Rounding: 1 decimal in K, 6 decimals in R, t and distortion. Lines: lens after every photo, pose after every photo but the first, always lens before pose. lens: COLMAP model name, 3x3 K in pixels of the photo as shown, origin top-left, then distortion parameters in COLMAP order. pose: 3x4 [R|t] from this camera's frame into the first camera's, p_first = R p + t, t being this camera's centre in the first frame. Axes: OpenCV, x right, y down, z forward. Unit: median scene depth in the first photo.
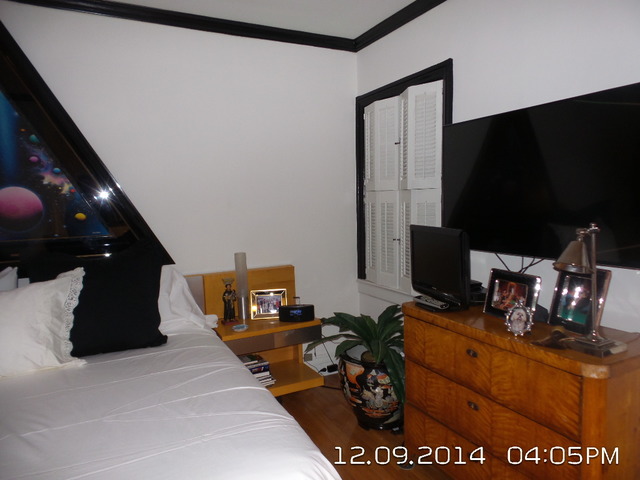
lens RADIAL K [[434.7, 0, 331.9], [0, 434.7, 243.4], [0, 0, 1]] dist [-0.006906, 0.004320]
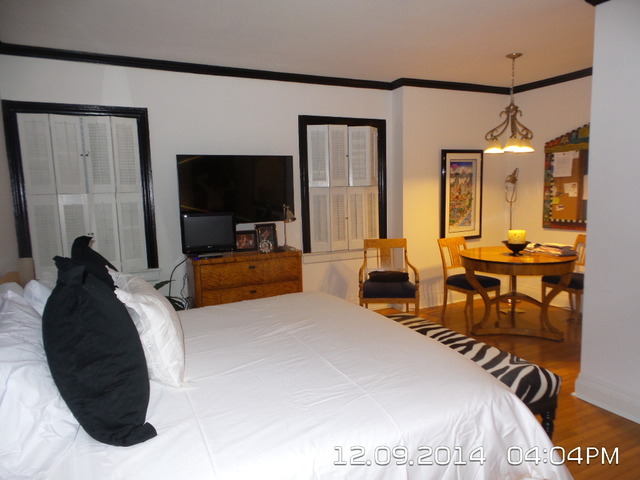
lens RADIAL K [[434.7, 0, 319.8], [0, 434.7, 243.2], [0, 0, 1]] dist [-0.006906, 0.004320]
pose [[0.043669, -0.097342, 0.994293, -1.409502], [0.125987, 0.987833, 0.091176, -0.018260], [-0.991070, 0.121287, 0.055401, 0.406961]]
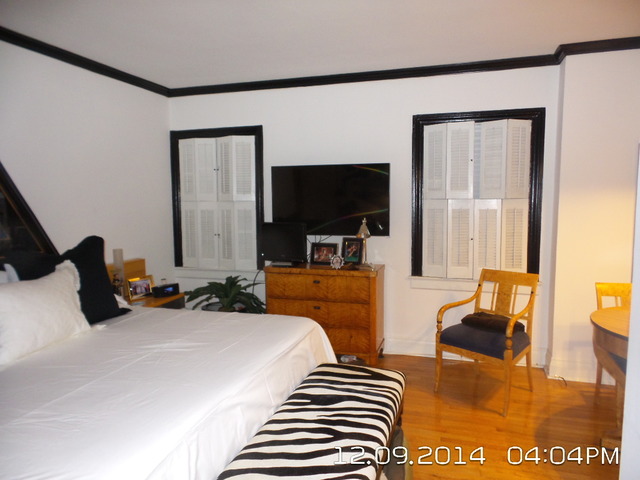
lens RADIAL K [[434.7, 0, 319.0], [0, 434.7, 244.0], [0, 0, 1]] dist [-0.006906, 0.004320]
pose [[0.705480, -0.052923, 0.706751, -0.883812], [0.060977, 0.998043, 0.013867, 0.031478], [-0.706101, 0.033313, 0.707327, -0.385832]]
